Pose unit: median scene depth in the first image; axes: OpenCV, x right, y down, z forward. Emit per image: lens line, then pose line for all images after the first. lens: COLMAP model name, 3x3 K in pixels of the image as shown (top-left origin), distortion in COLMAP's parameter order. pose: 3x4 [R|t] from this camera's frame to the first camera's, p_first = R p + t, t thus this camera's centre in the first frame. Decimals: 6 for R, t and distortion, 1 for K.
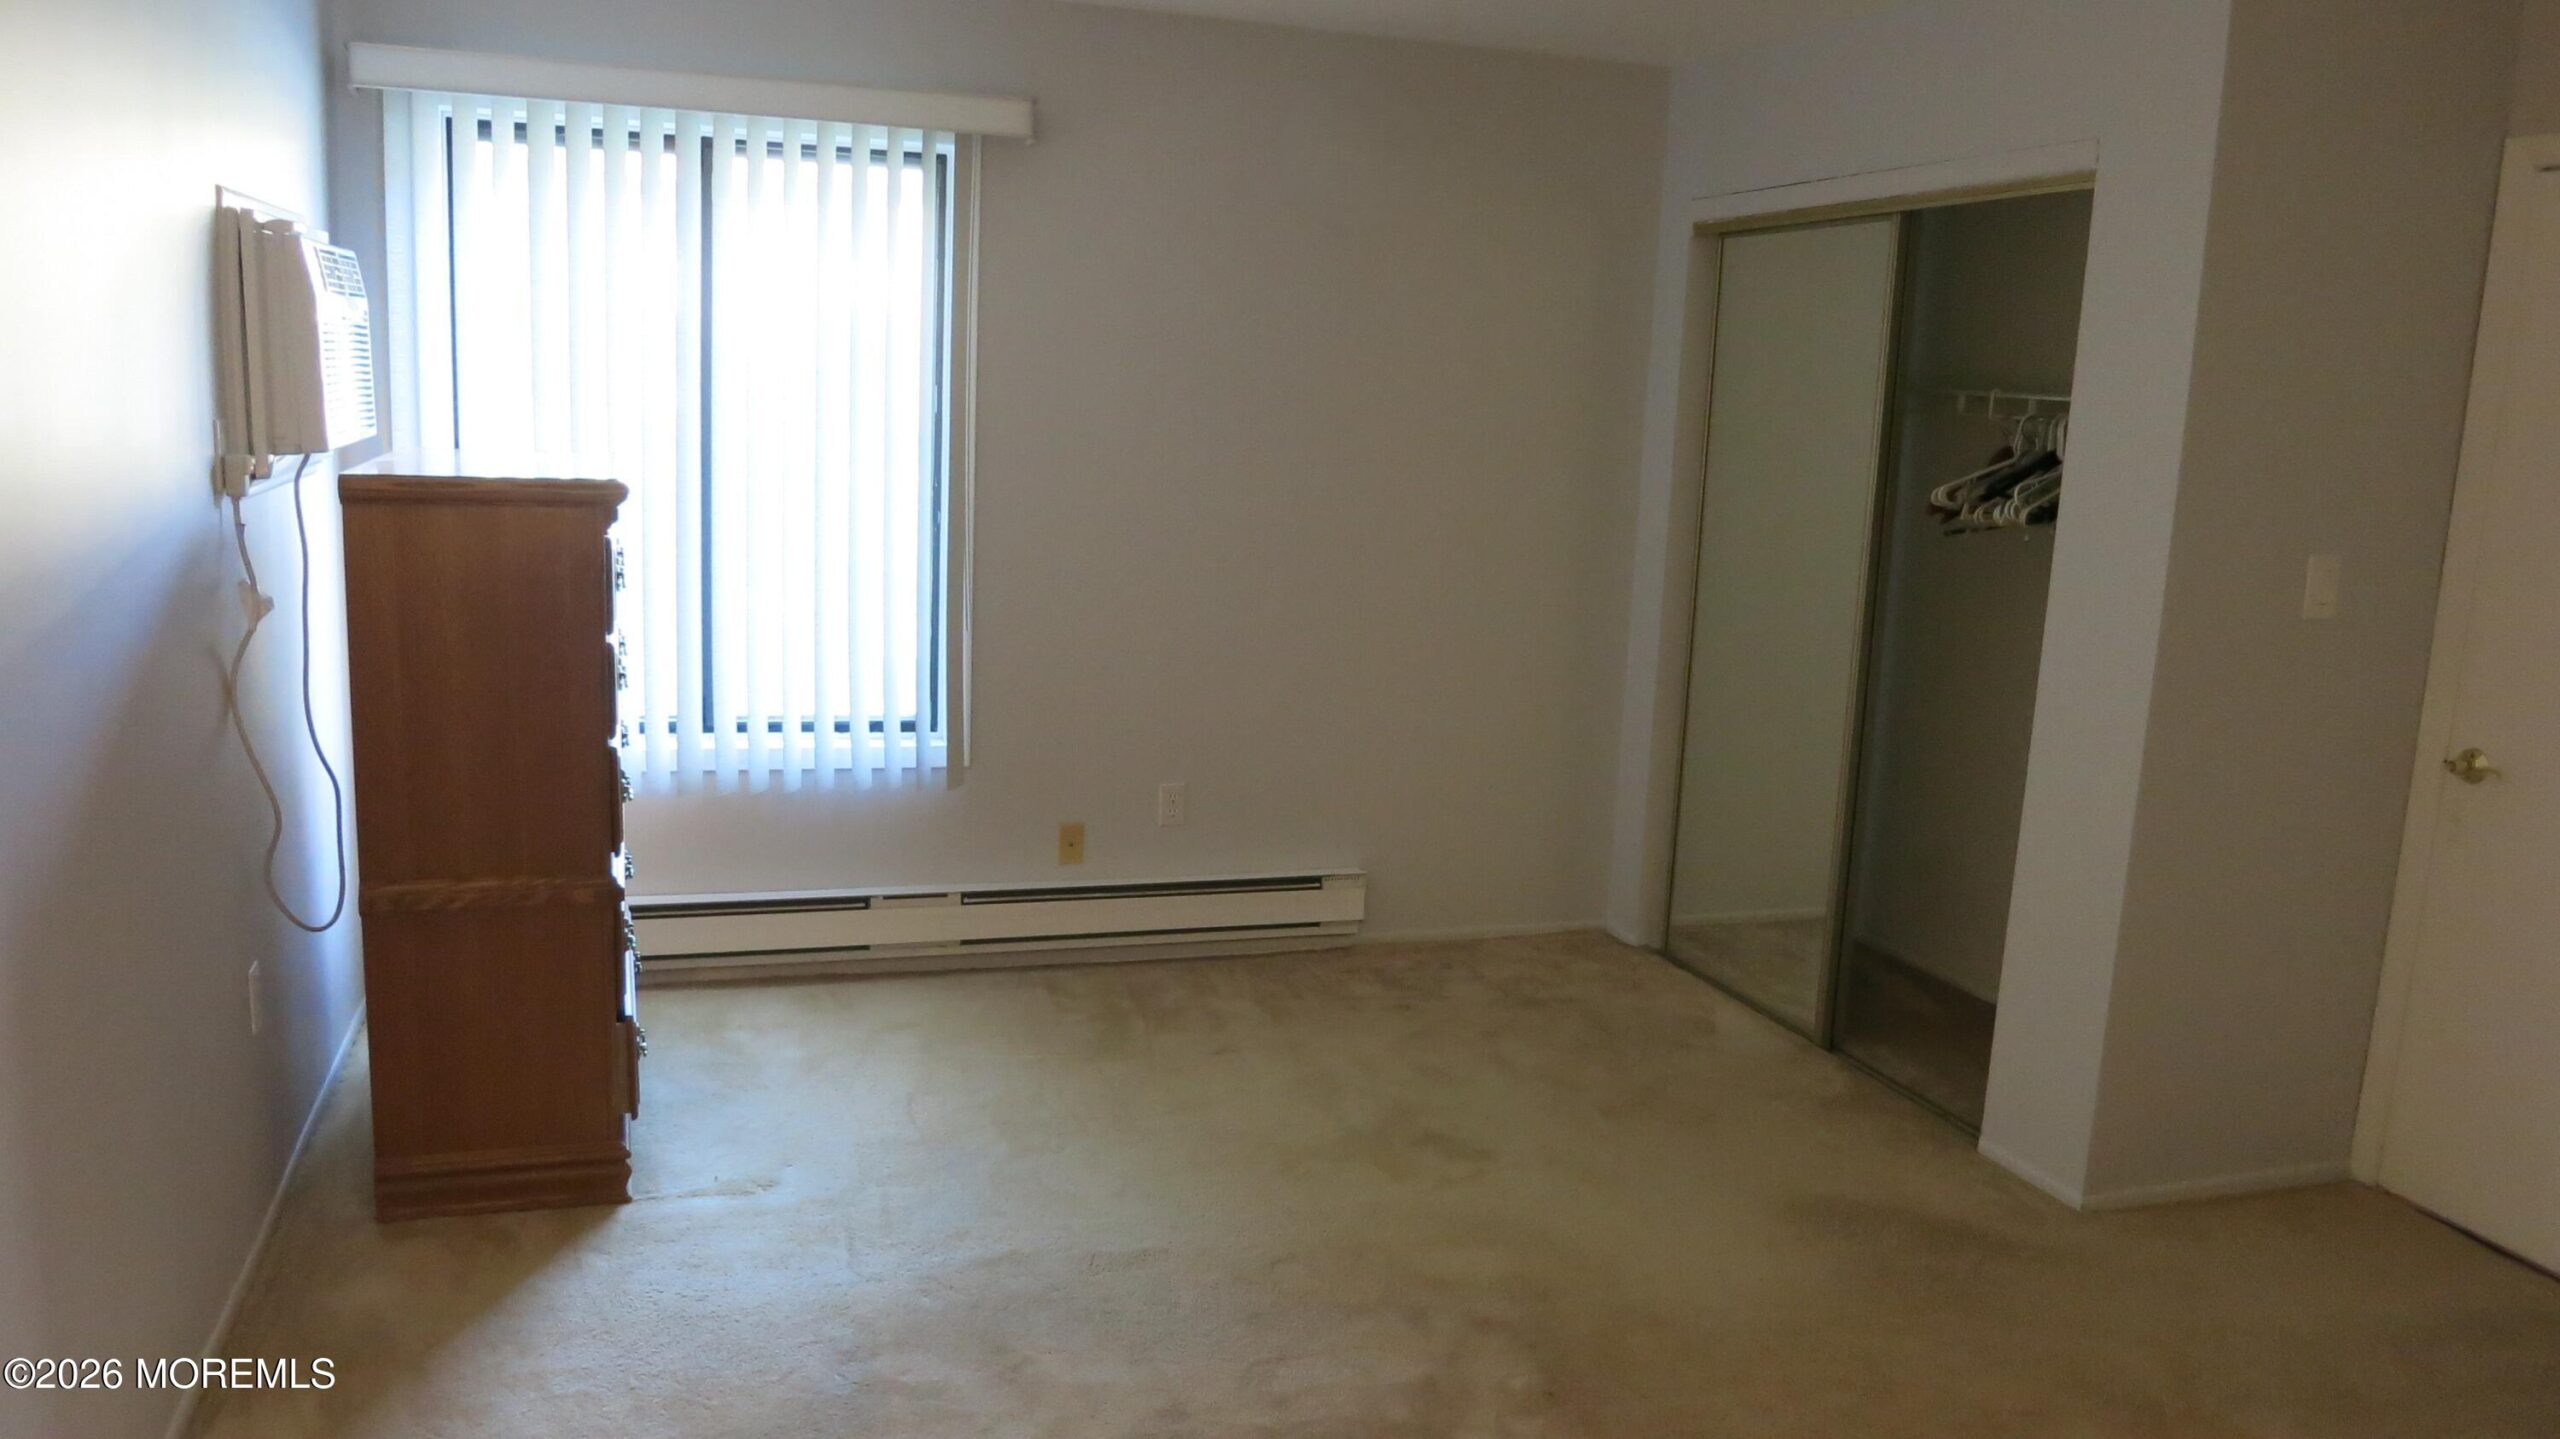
lens RADIAL K [[1698.7, 0, 1280.0], [0, 1698.7, 719.5], [0, 0, 1]] dist [-0.000275, 0.000396]
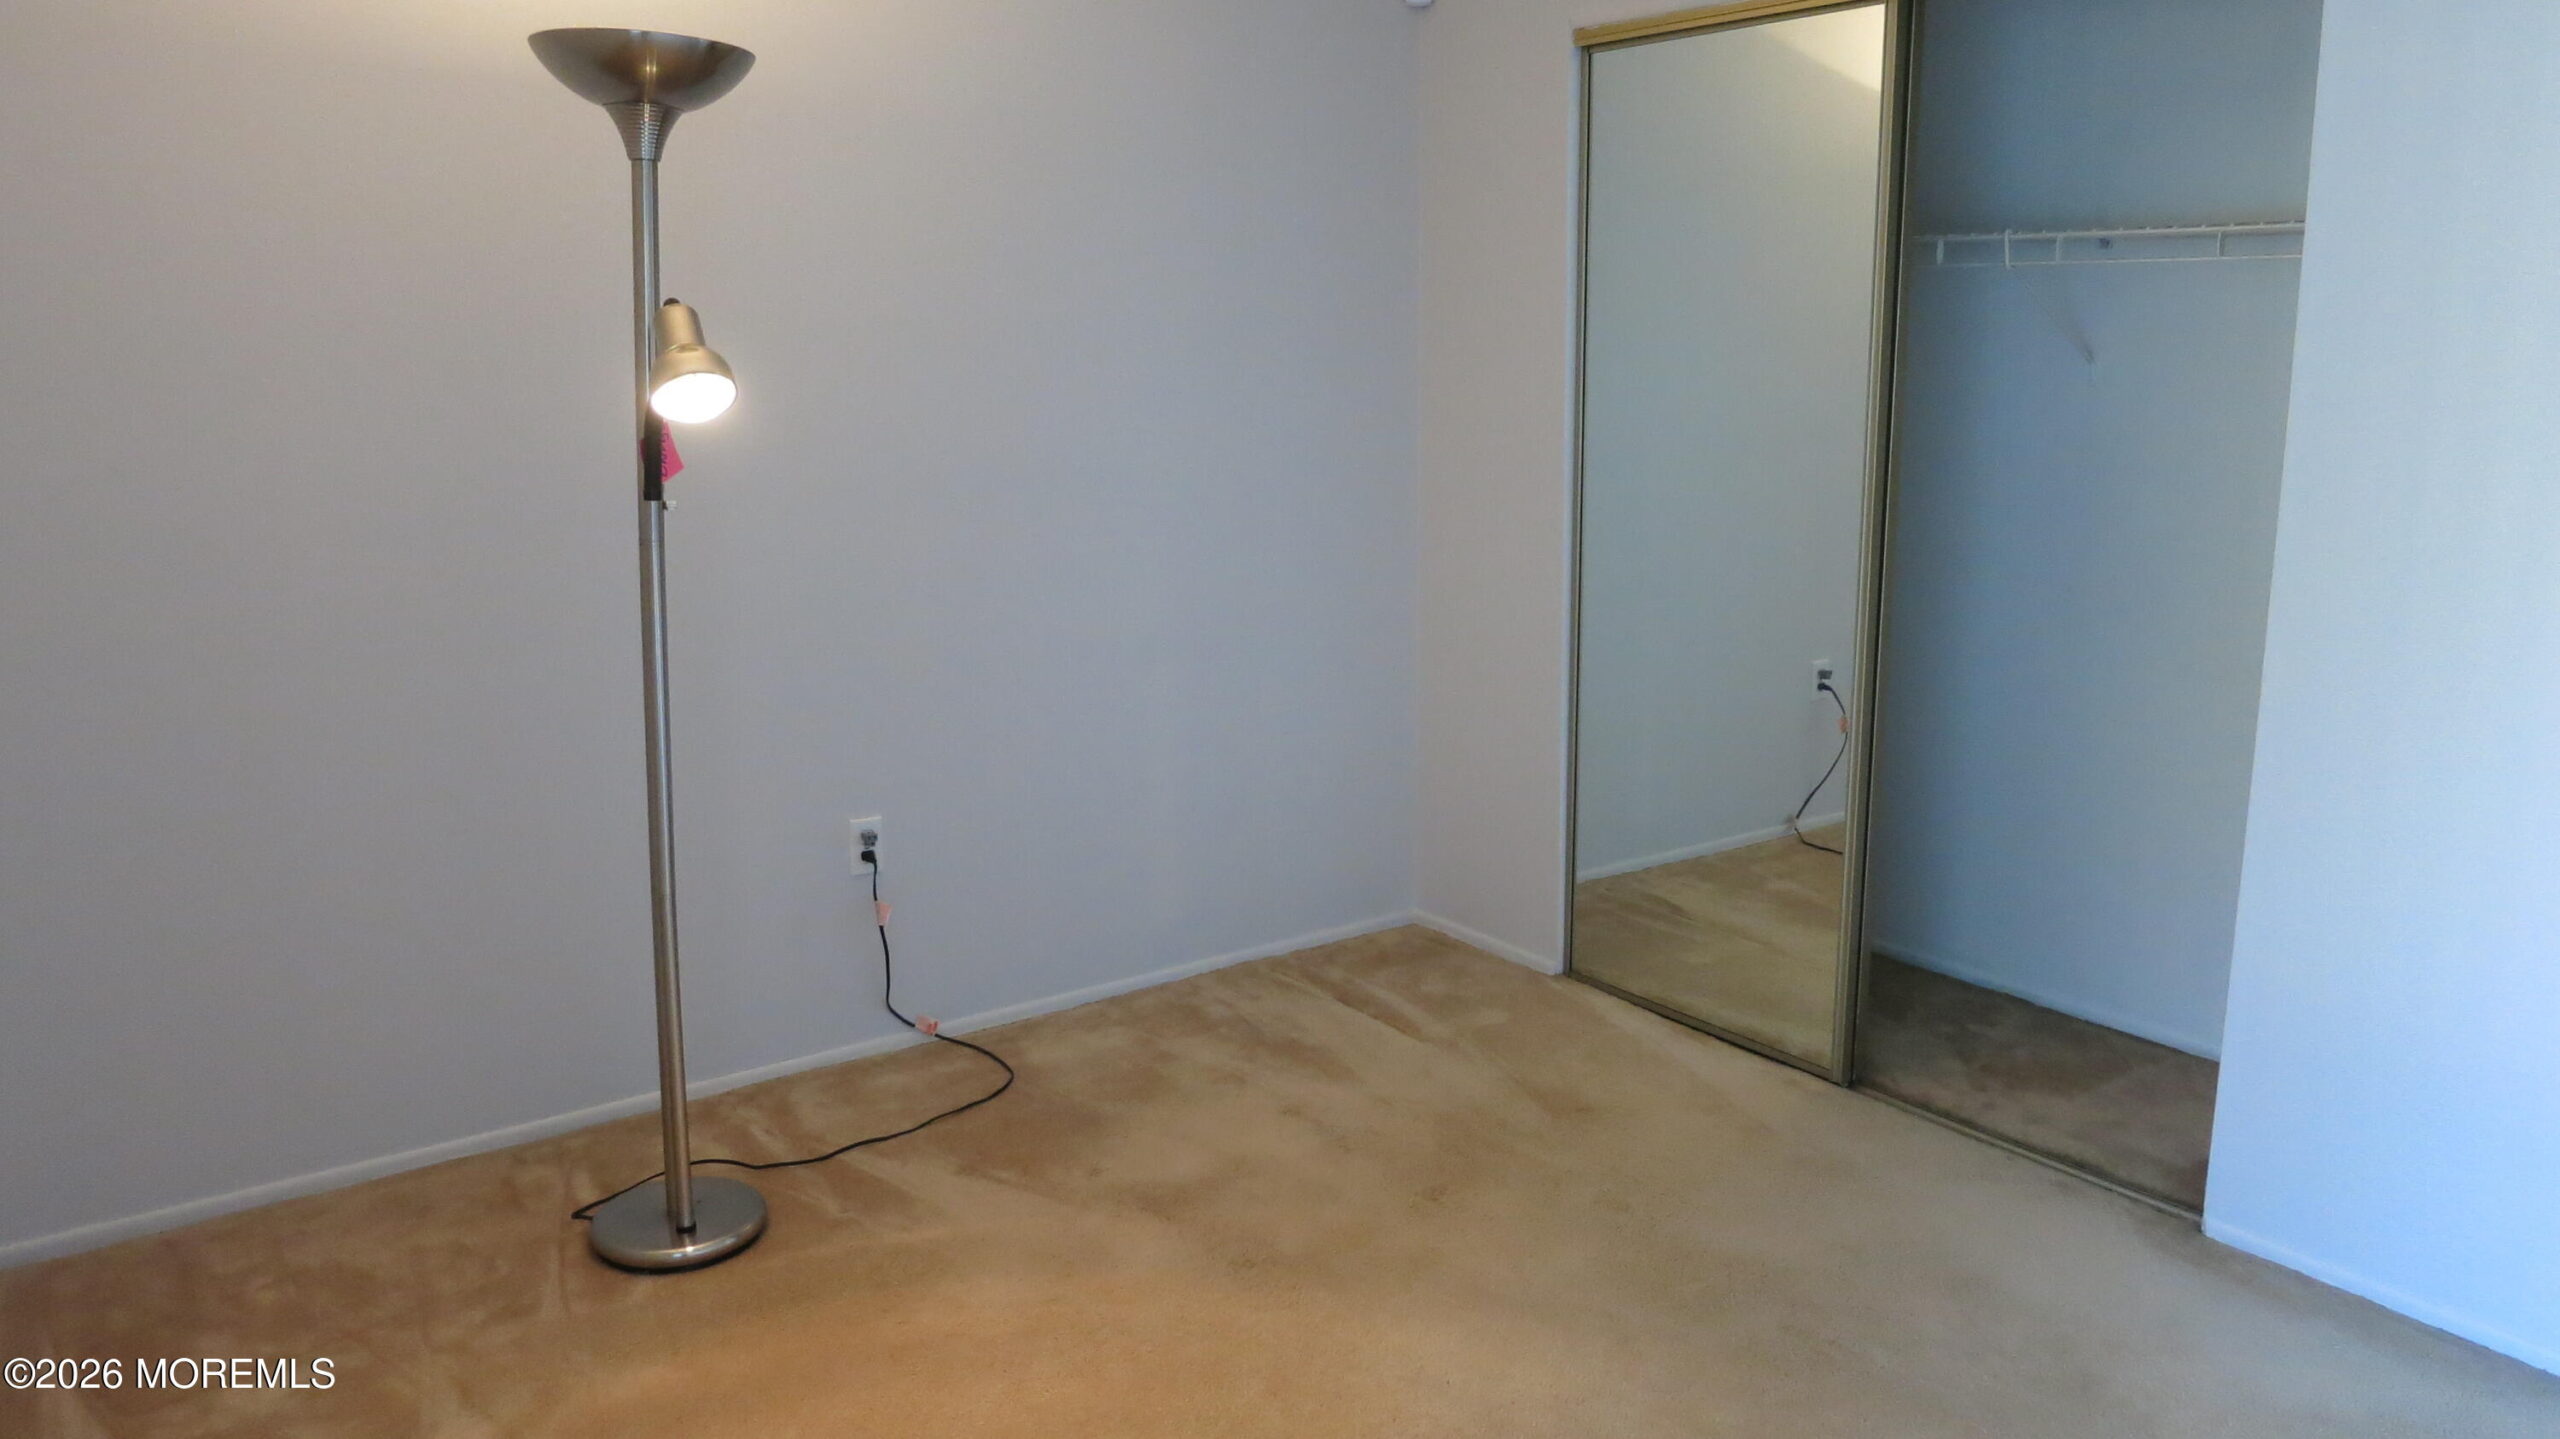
lens RADIAL K [[1698.7, 0, 1280.0], [0, 1698.7, 719.5], [0, 0, 1]] dist [-0.000275, 0.000396]
pose [[0.943237, -0.137520, 0.302313, -0.148193], [0.120275, 0.989901, 0.075033, -0.067265], [-0.309578, -0.034413, 0.950251, 0.336687]]
